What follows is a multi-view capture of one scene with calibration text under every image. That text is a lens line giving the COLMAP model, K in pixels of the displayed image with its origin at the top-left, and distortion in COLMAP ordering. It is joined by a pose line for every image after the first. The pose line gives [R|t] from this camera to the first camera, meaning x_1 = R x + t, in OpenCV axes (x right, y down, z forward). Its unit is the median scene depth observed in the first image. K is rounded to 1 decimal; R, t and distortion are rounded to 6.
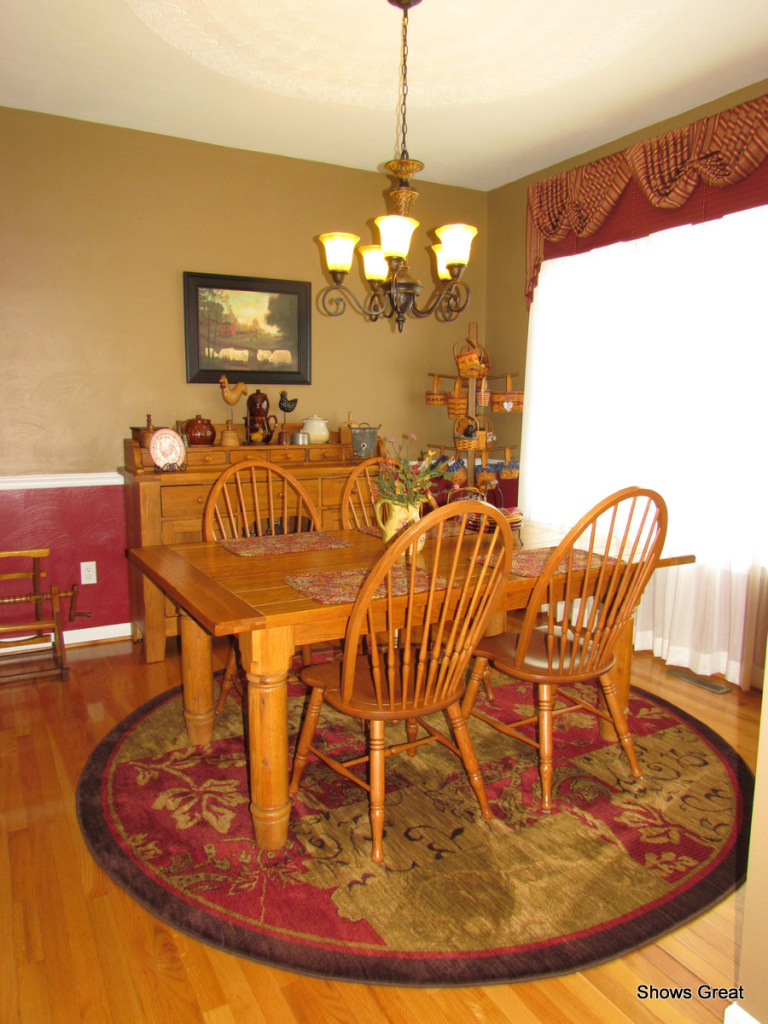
lens RADIAL K [[725.9, 0, 384.0], [0, 725.9, 512.0], [0, 0, 1]] dist [-0.032863, 0.012414]
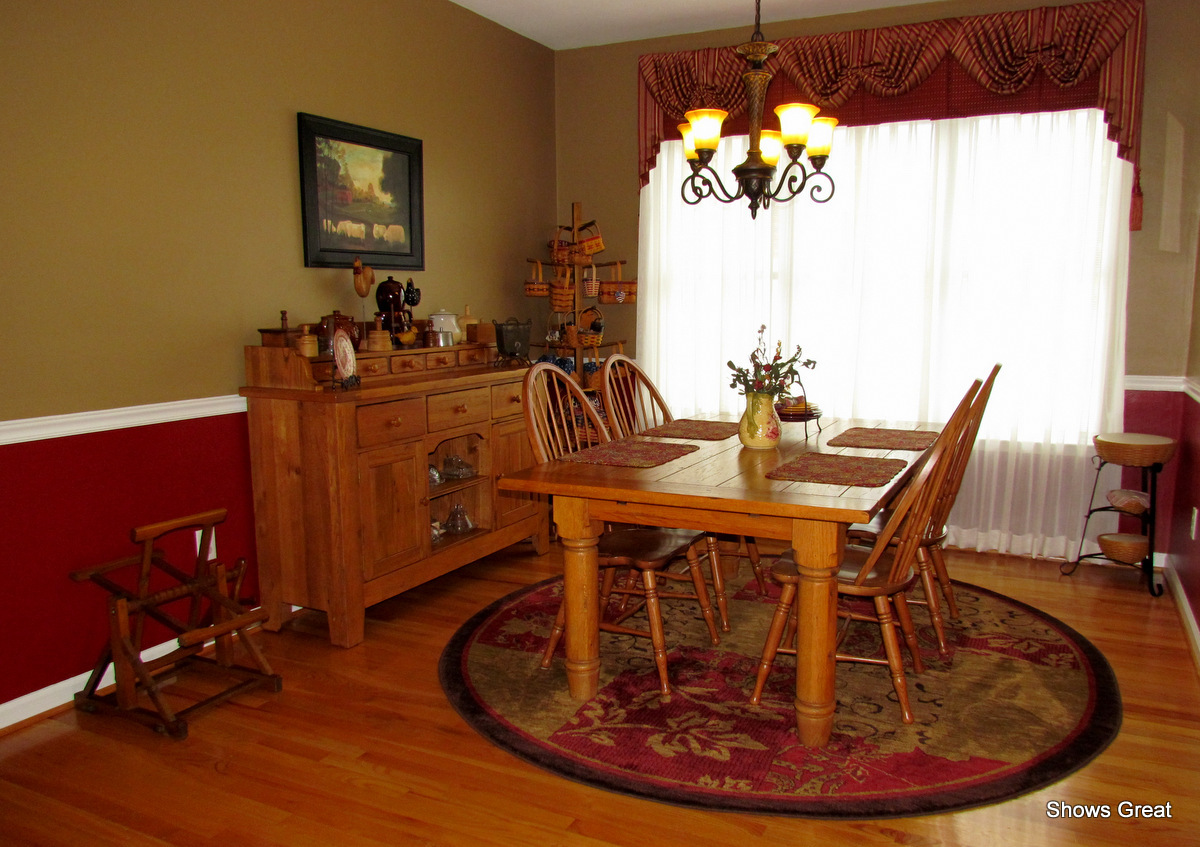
lens RADIAL K [[907.4, 0, 639.9], [0, 907.4, 449.3], [0, 0, 1]] dist [-0.021827, -0.009739]
pose [[0.813080, -0.100394, 0.573431, -0.531305], [0.088953, 0.994876, 0.048052, -0.009184], [-0.575317, 0.011938, 0.817844, 0.064639]]
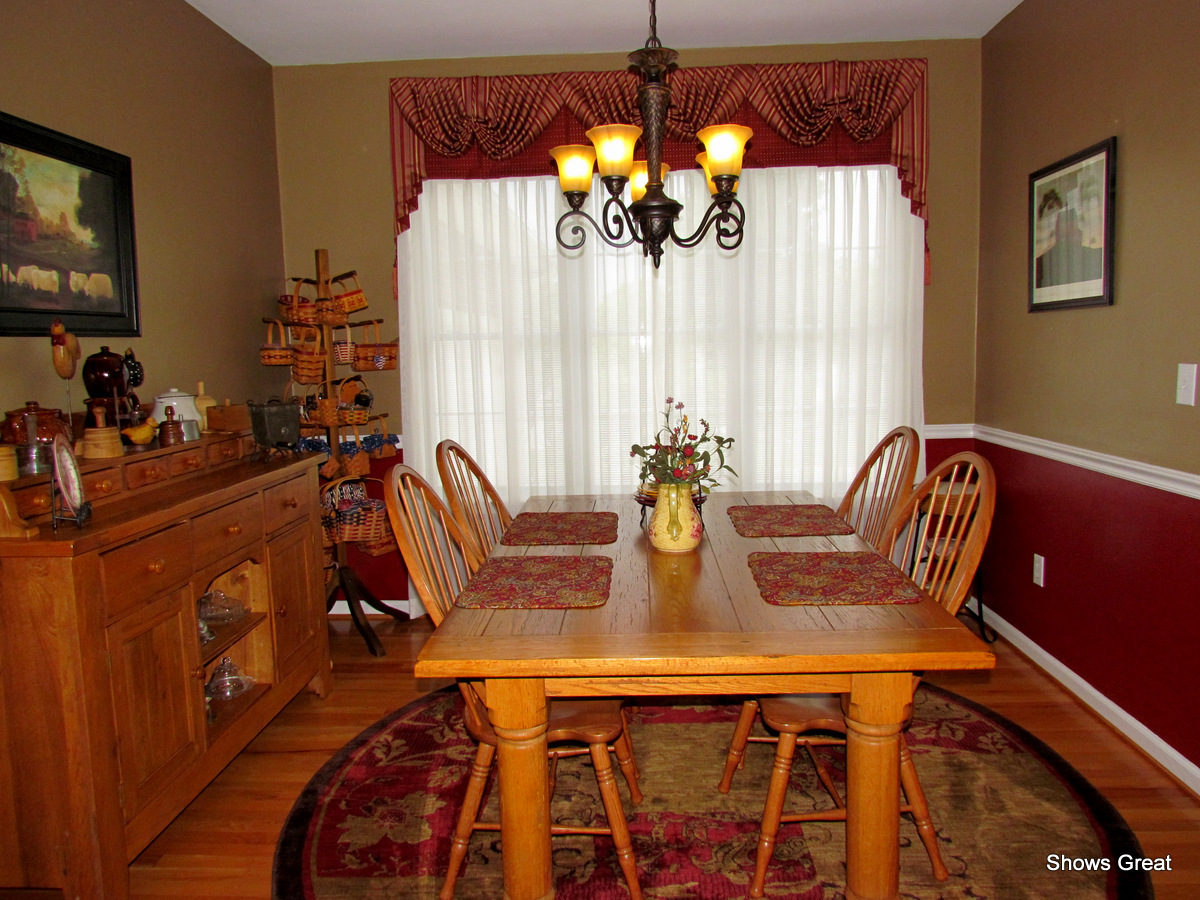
lens RADIAL K [[850.7, 0, 603.2], [0, 850.7, 449.1], [0, 0, 1]] dist [-0.032863, 0.012414]
pose [[0.527871, -0.119128, 0.840929, -0.512374], [0.149326, 0.987709, 0.046186, -0.069123], [-0.836094, 0.101193, 0.539172, 0.371644]]
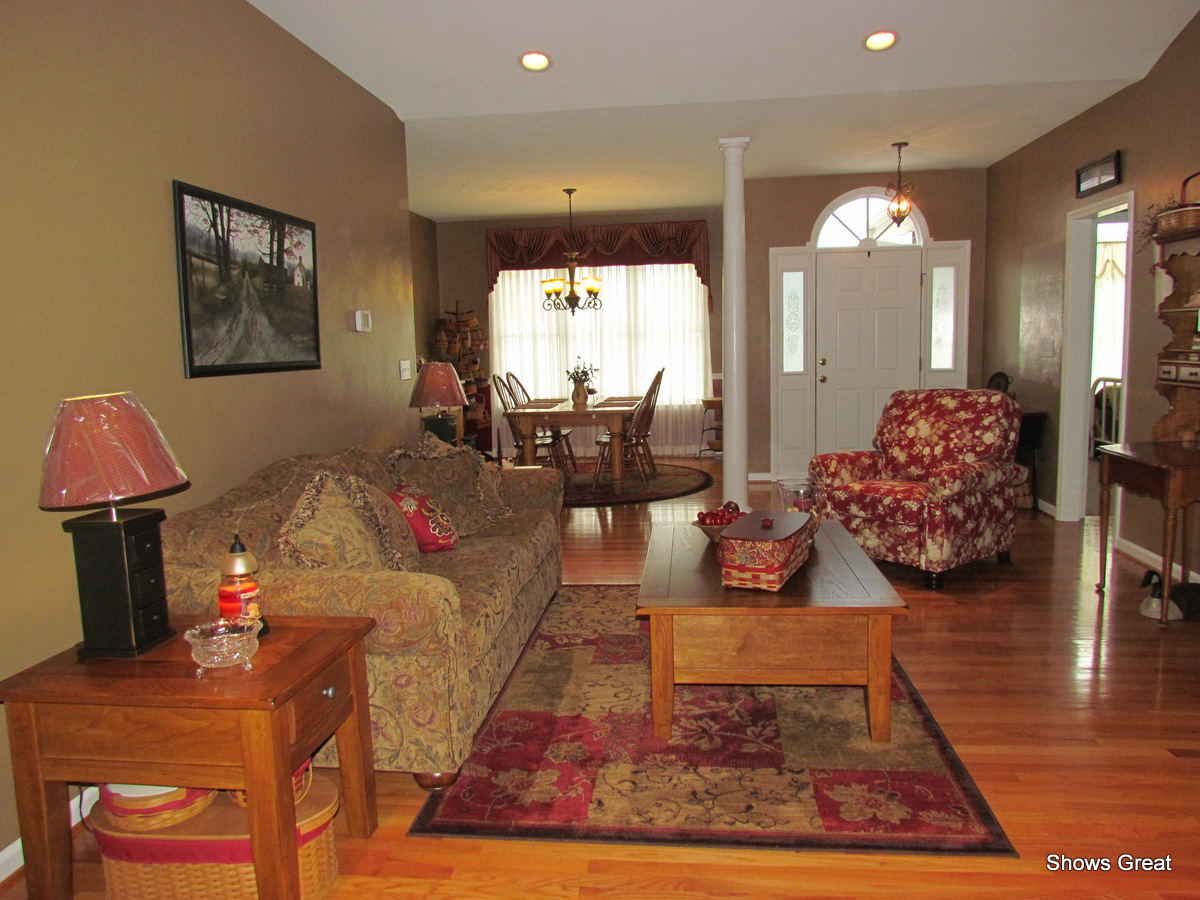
lens RADIAL K [[825.9, 0, 614.8], [0, 825.9, 446.8], [0, 0, 1]] dist [-0.004246, 0.001014]
pose [[0.568501, -0.124447, 0.813215, -1.488587], [0.149813, 0.987625, 0.046407, 0.059486], [-0.808927, 0.095448, 0.580110, -0.486802]]
